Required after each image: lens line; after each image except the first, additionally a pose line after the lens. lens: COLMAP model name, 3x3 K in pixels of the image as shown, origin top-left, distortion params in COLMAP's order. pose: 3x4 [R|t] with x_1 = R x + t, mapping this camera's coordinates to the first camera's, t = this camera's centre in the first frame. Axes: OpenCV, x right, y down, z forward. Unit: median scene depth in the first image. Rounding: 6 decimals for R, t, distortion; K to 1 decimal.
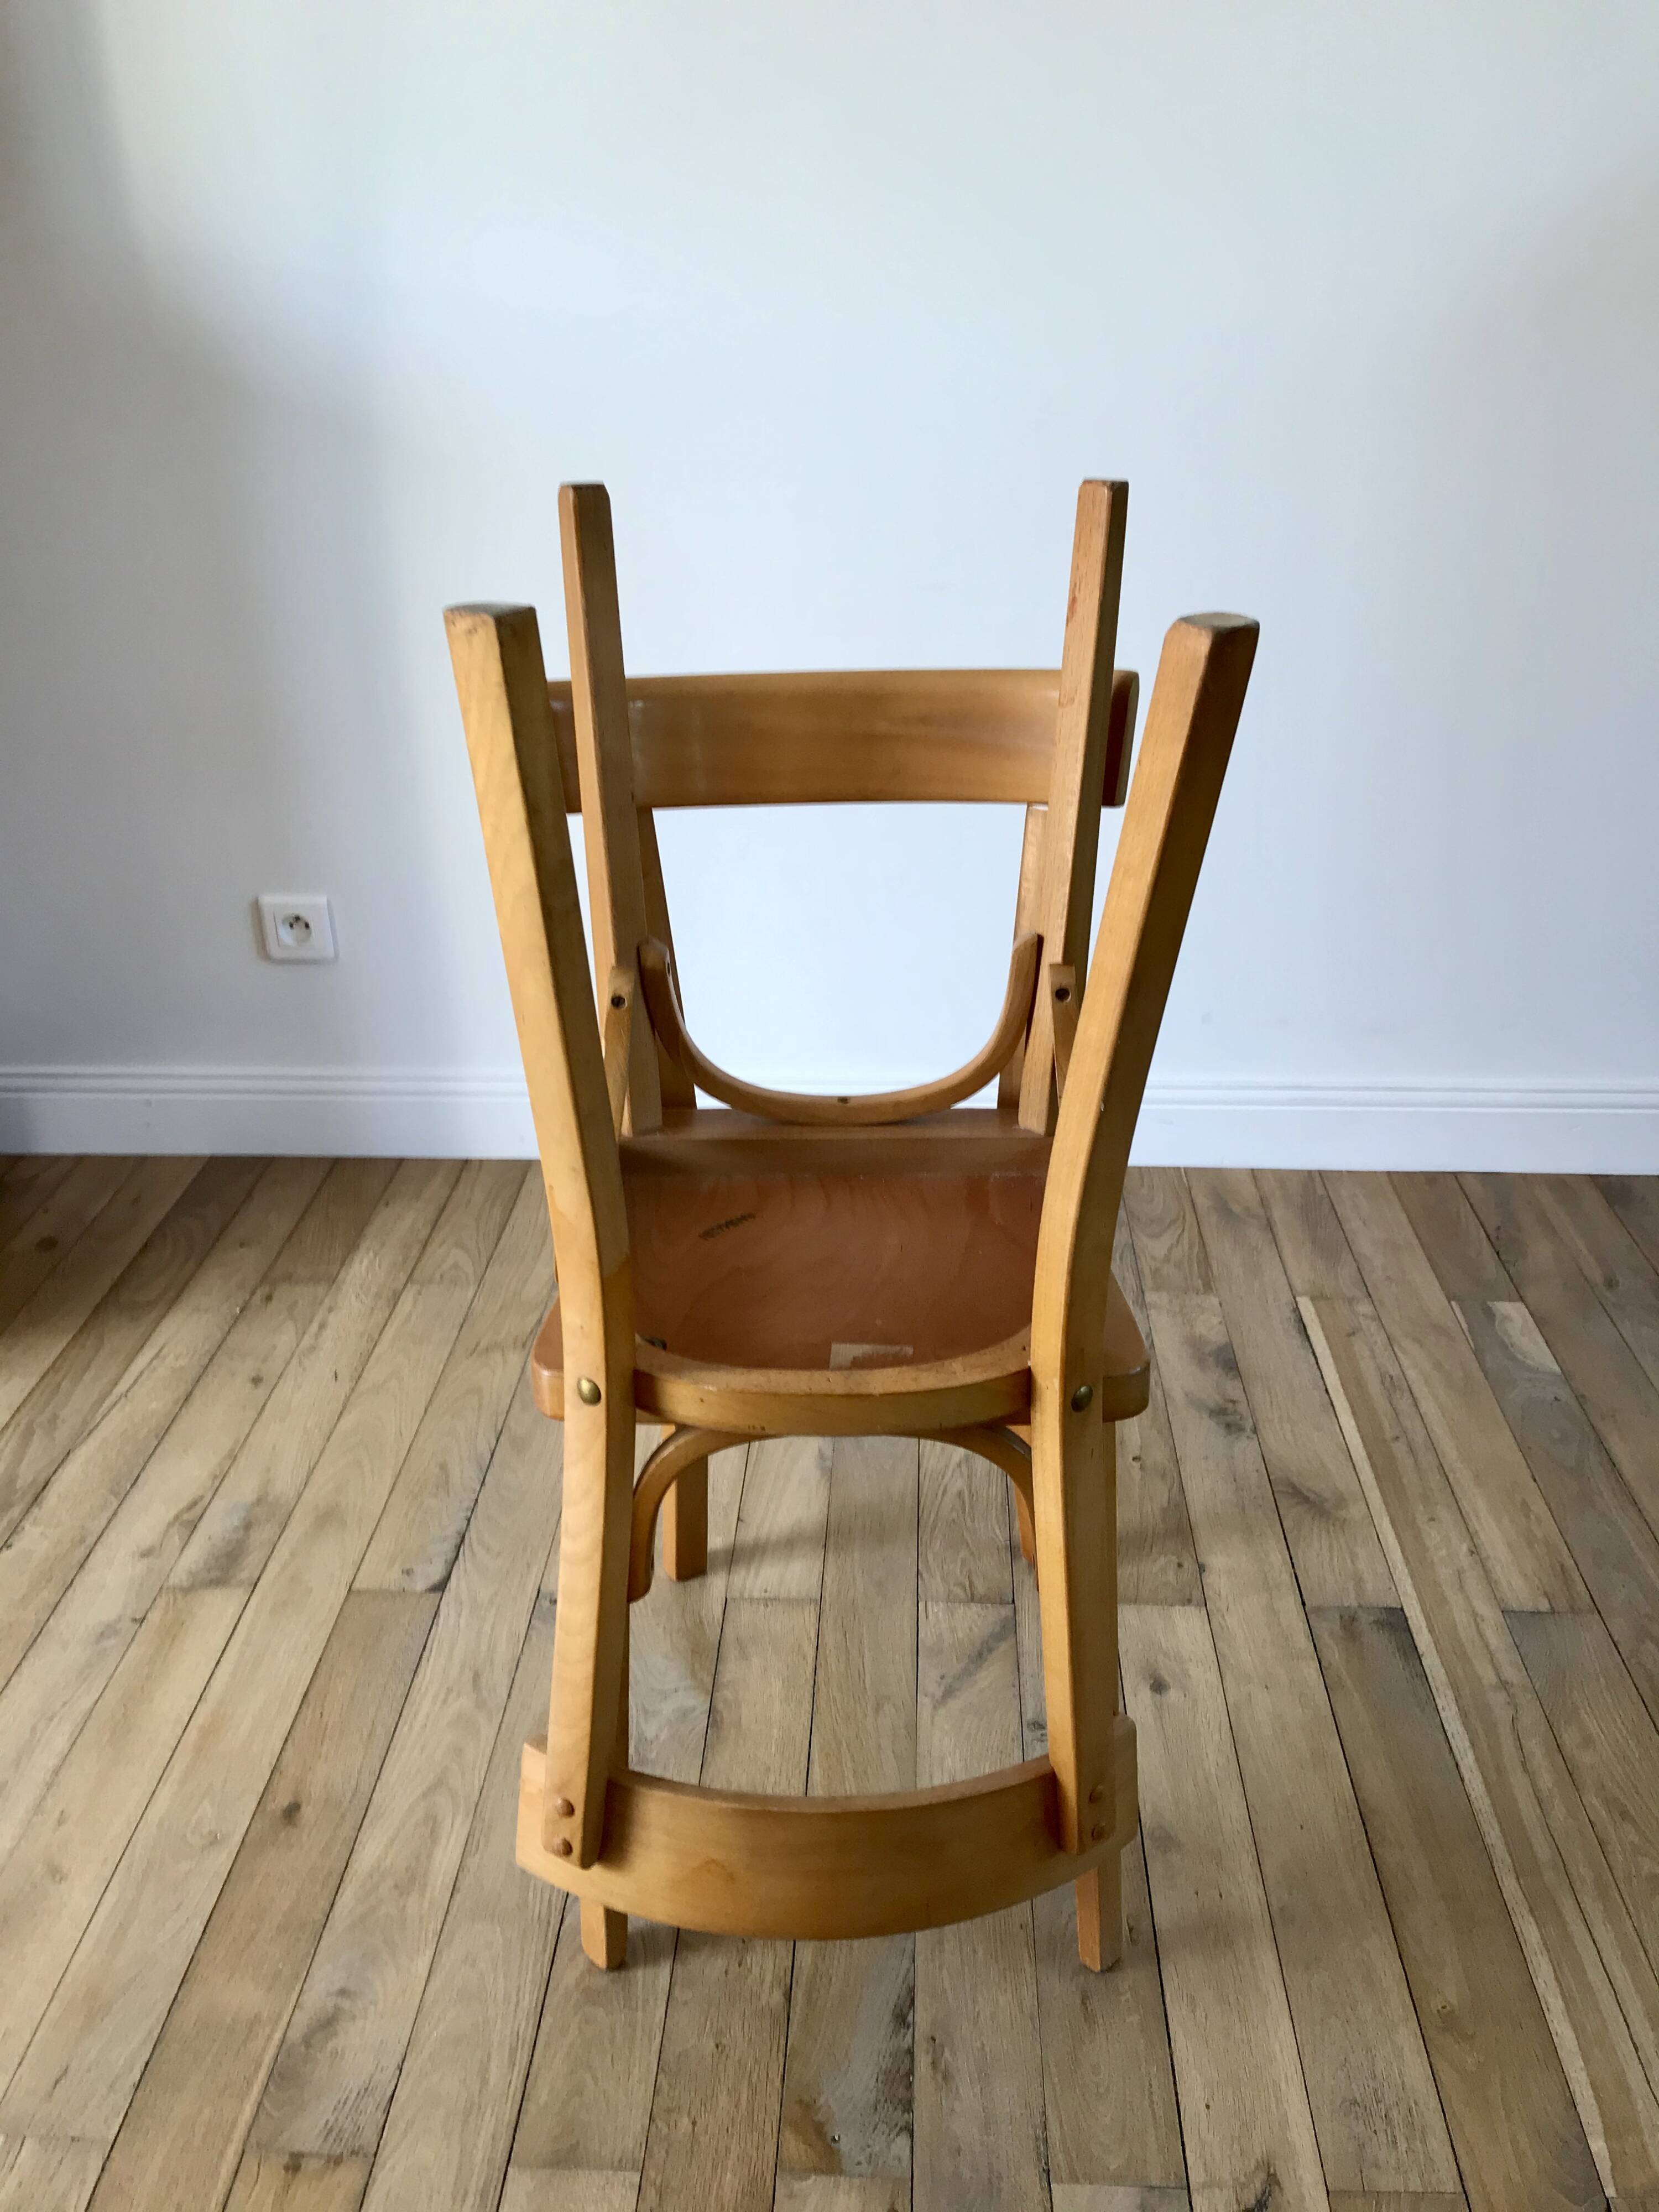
lens RADIAL K [[1799.9, 0, 829.5], [0, 1799.9, 1106.0], [0, 0, 1]] dist [0.012220, 0.004011]
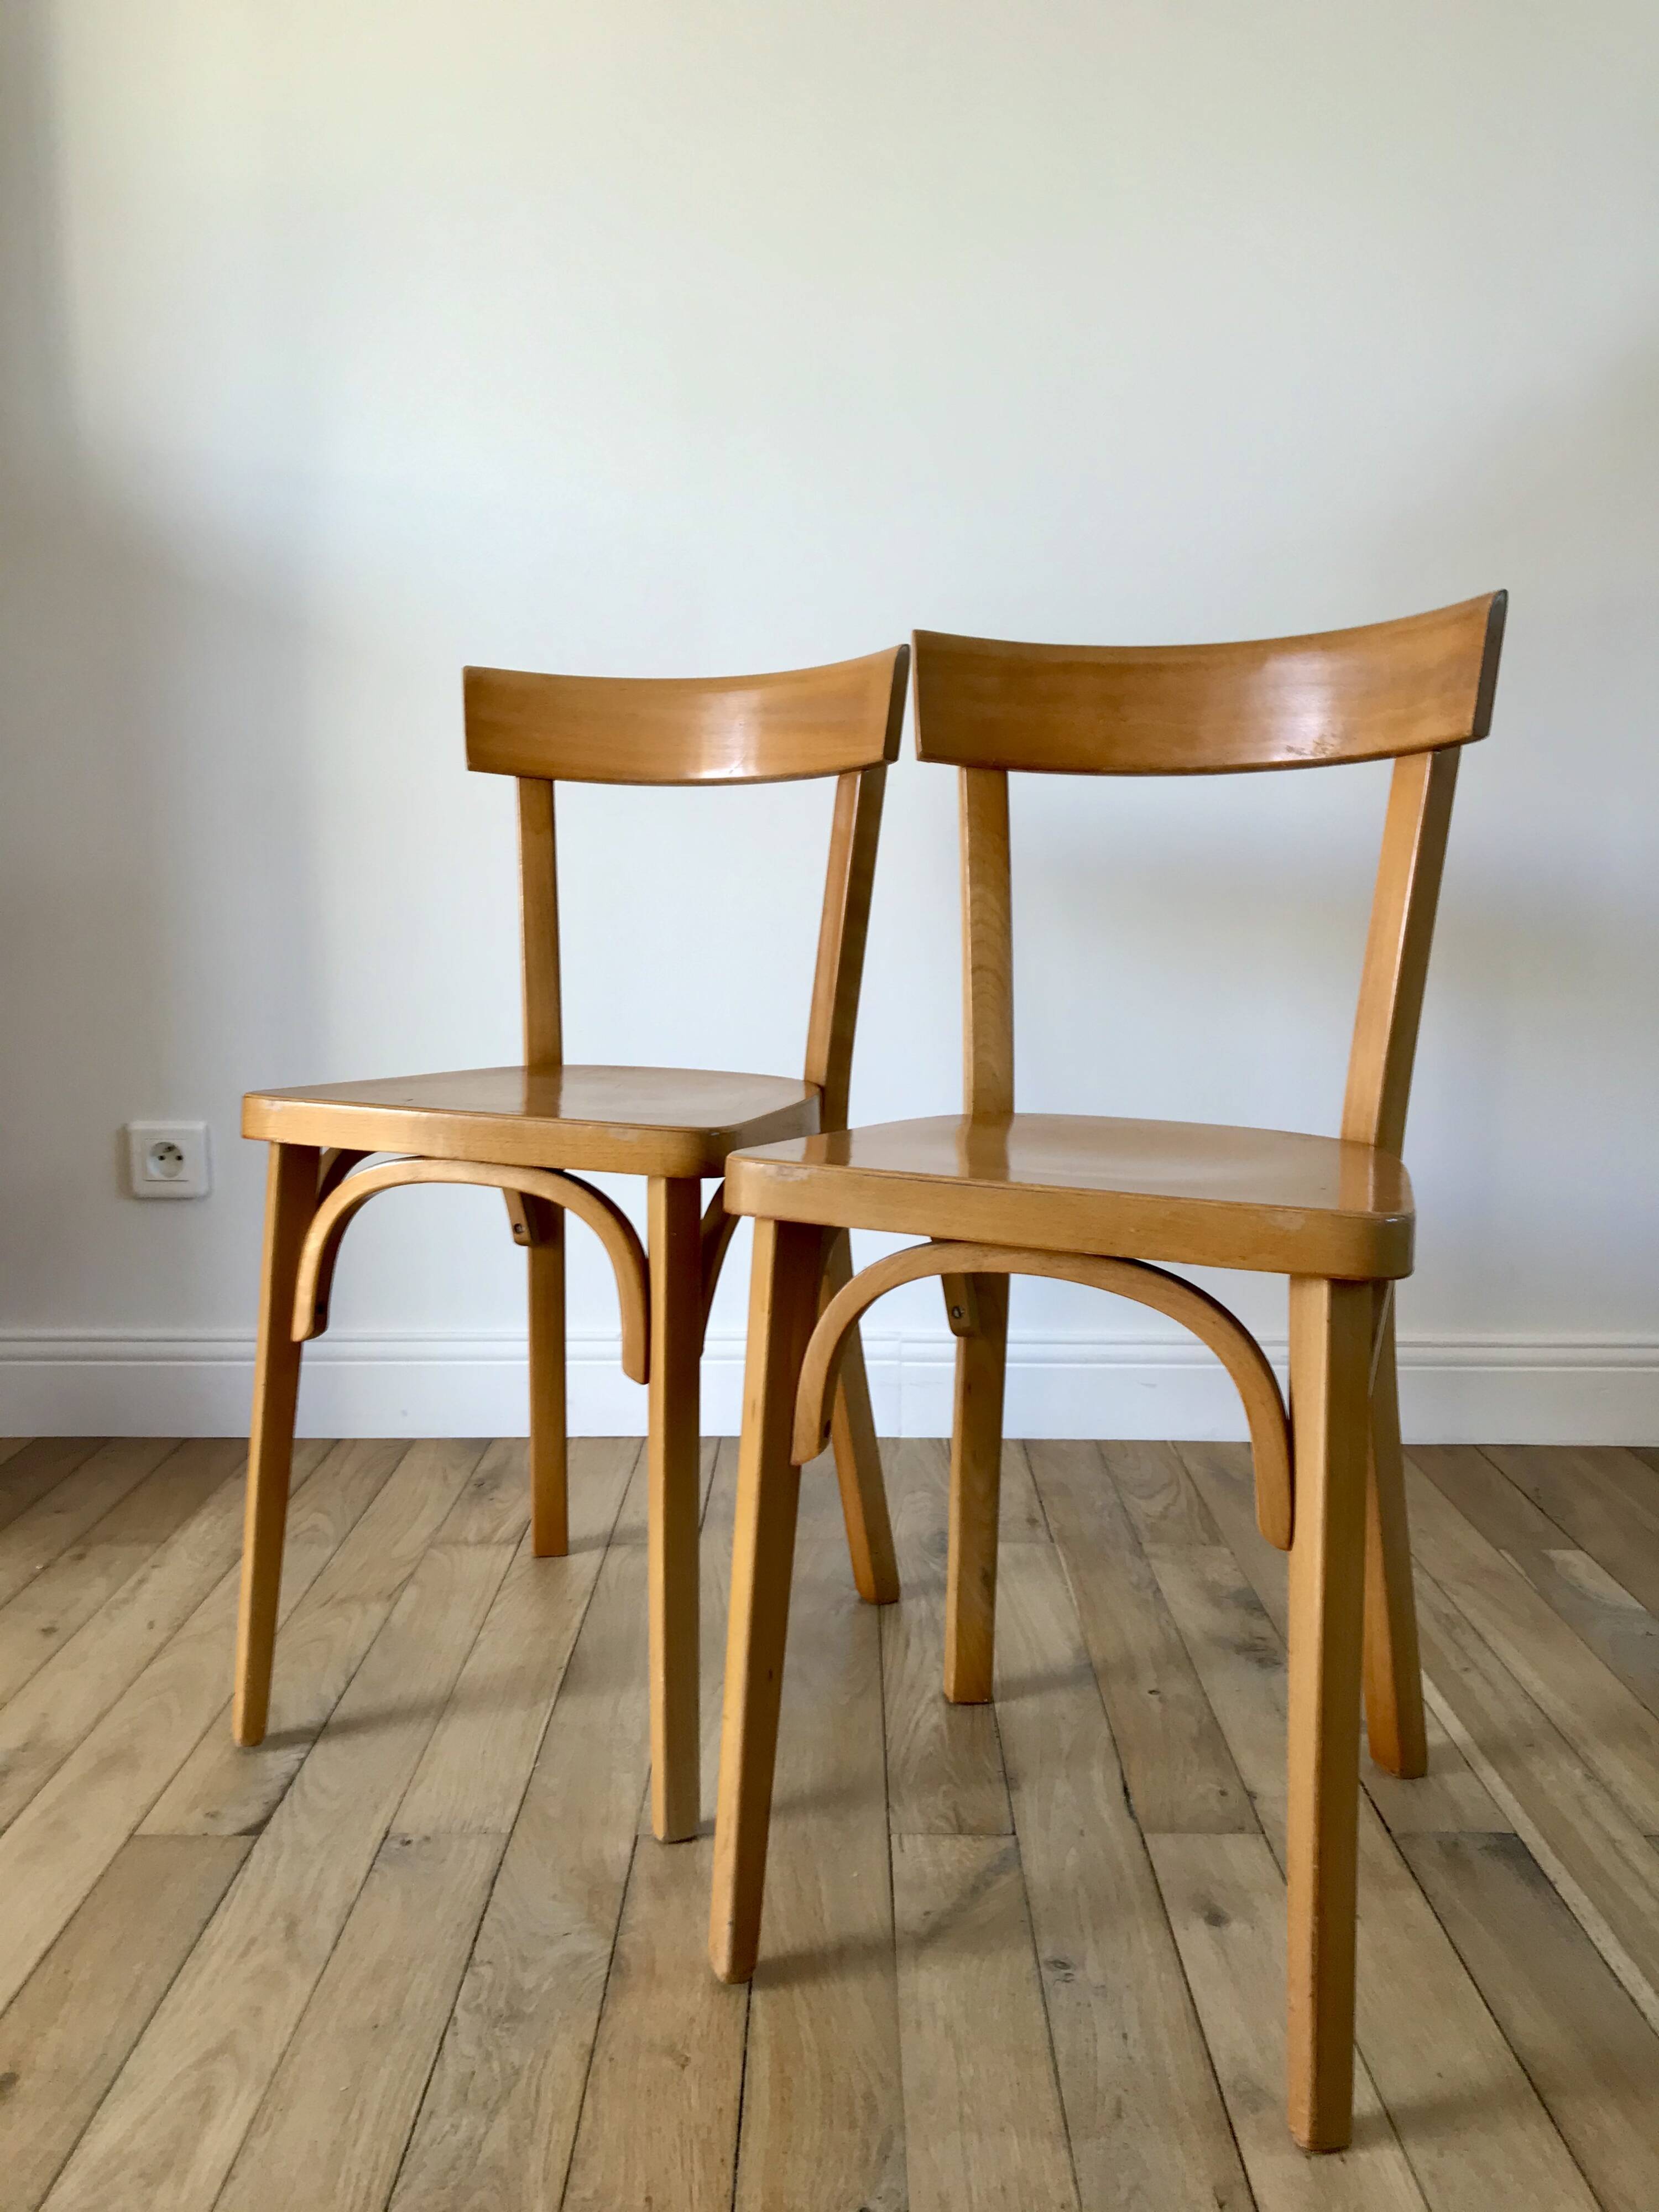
lens RADIAL K [[1813.2, 0, 836.4], [0, 1813.2, 1107.1], [0, 0, 1]] dist [0.008059, 0.015799]
pose [[0.998757, 0.009892, 0.048858, -0.013984], [0.005714, 0.950935, -0.309339, 0.222316], [-0.049521, 0.309234, 0.949696, 0.178938]]
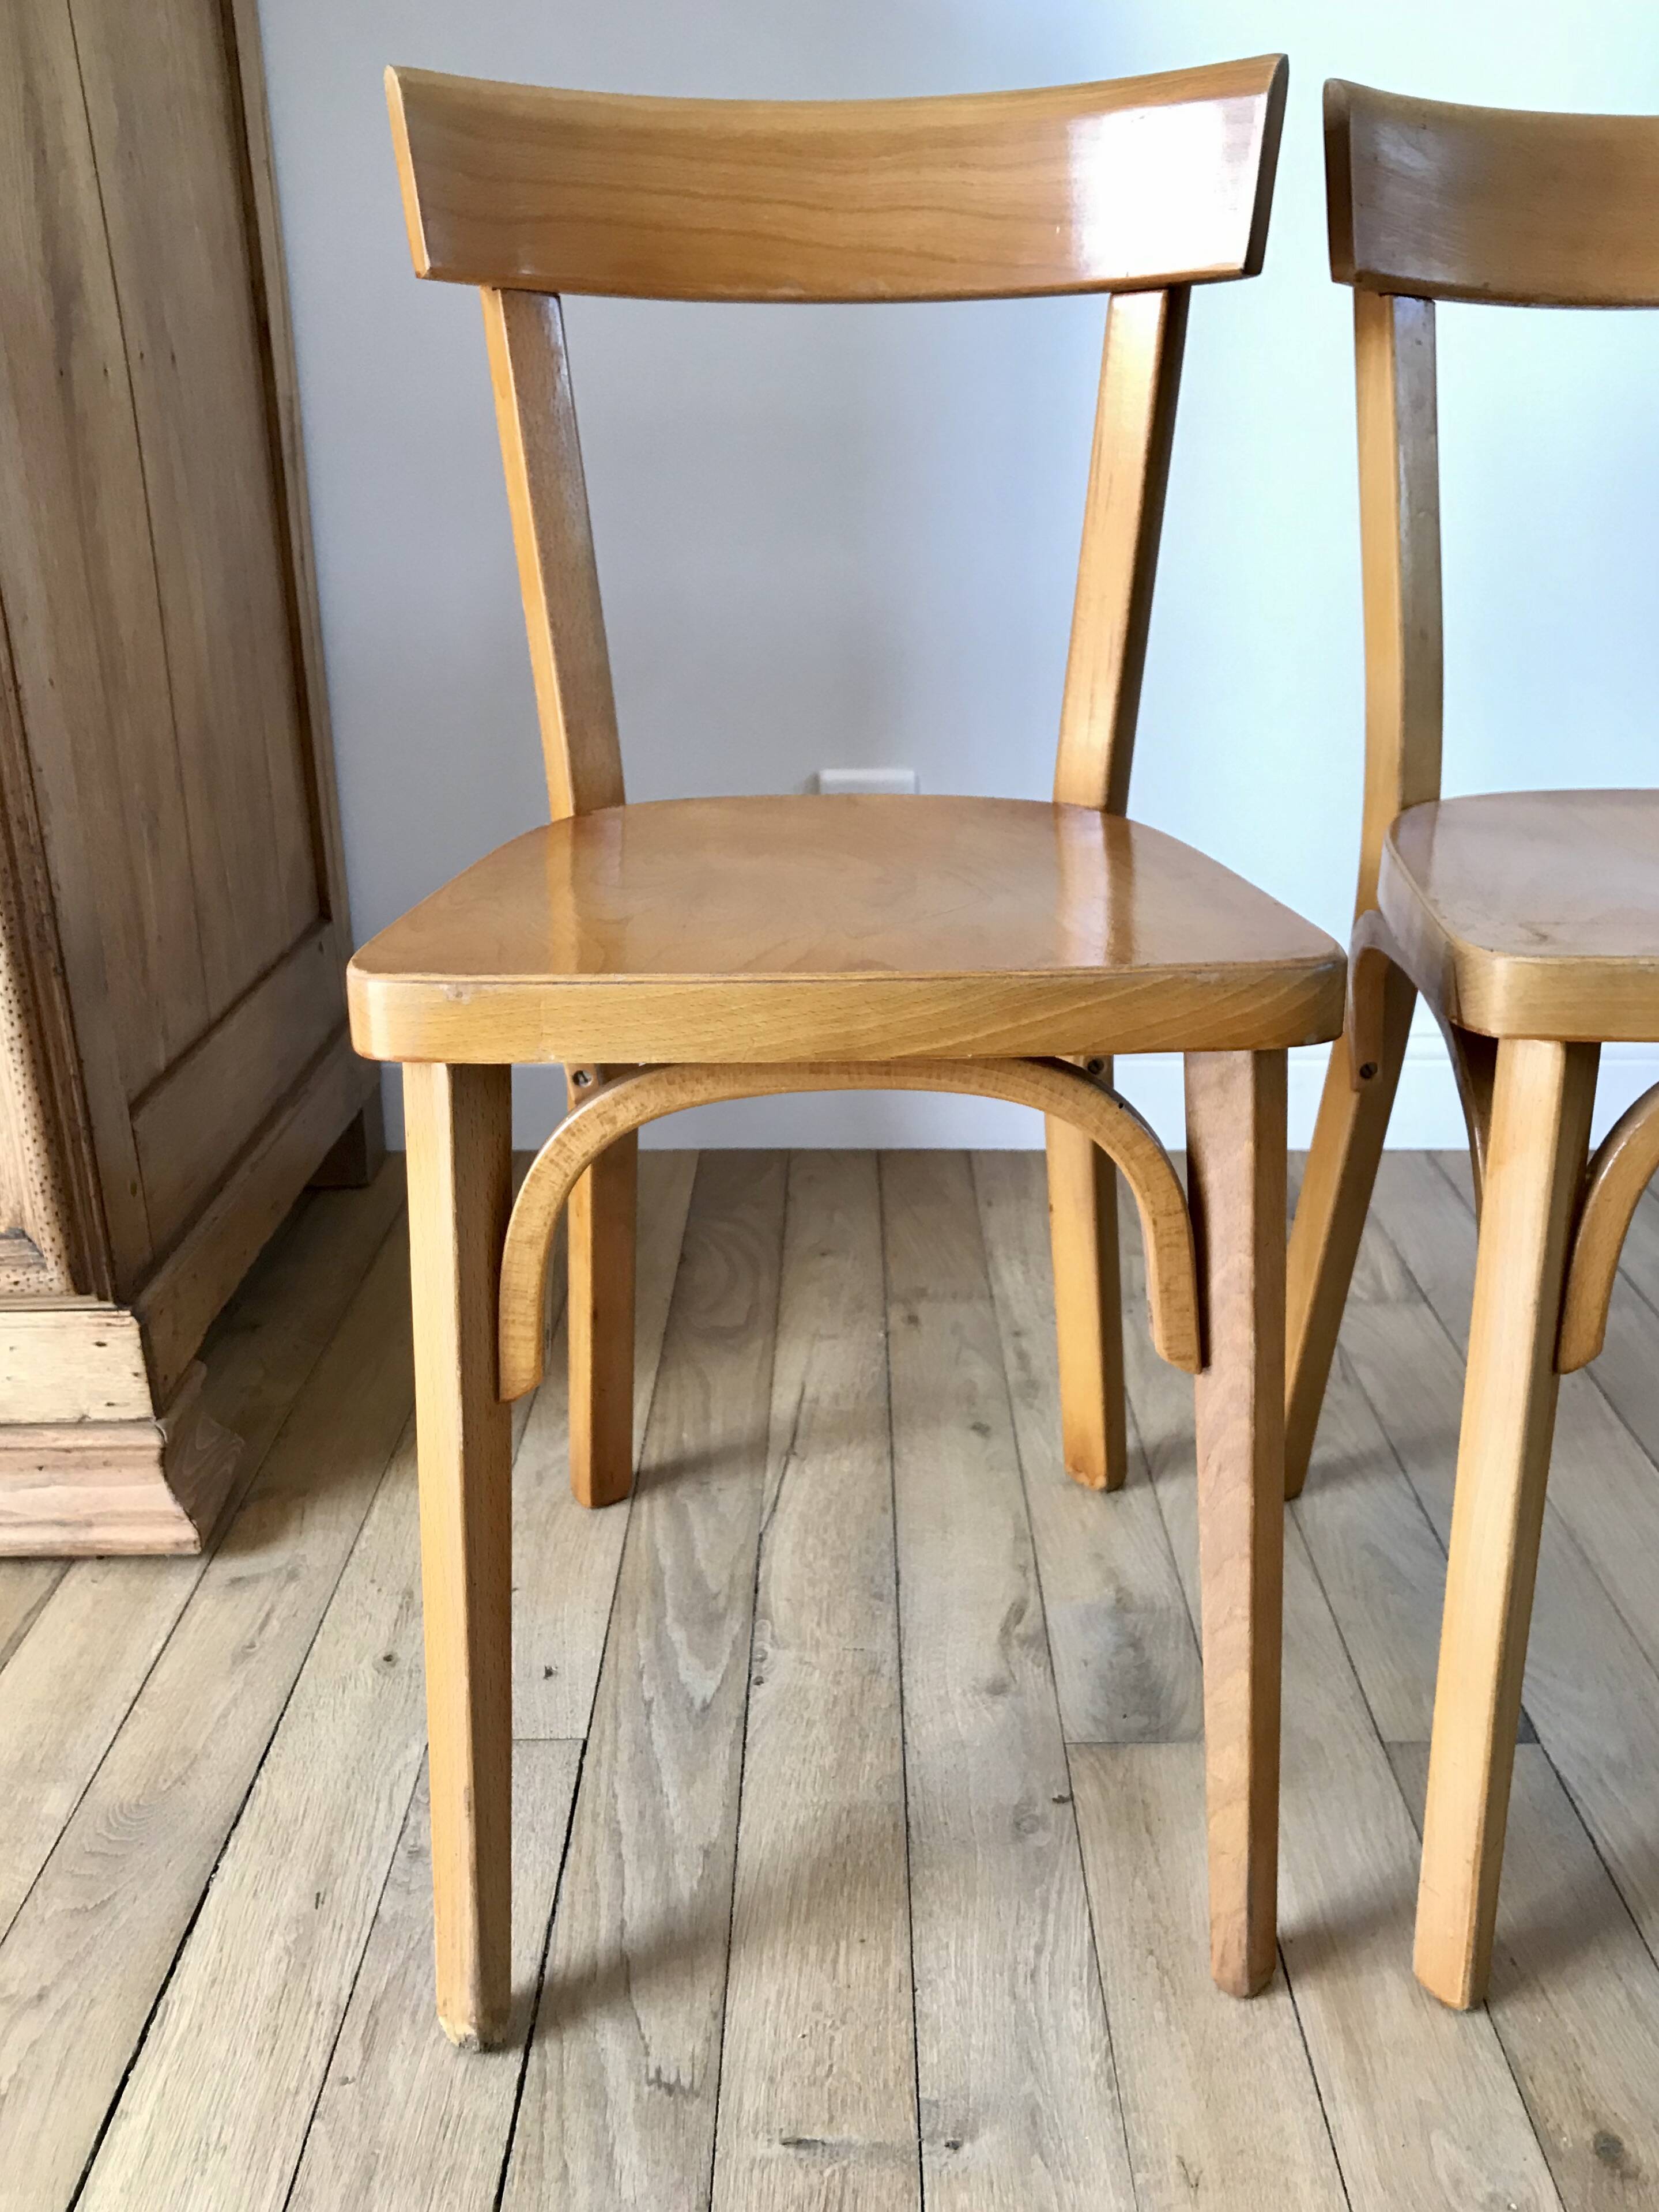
lens RADIAL K [[1911.1, 0, 837.3], [0, 1911.1, 1101.8], [0, 0, 1]] dist [0.004924, 0.007504]
pose [[0.999098, -0.003868, 0.042294, -0.485021], [0.007571, 0.996115, -0.087741, 0.114937], [-0.041791, 0.087982, 0.995245, 0.371282]]
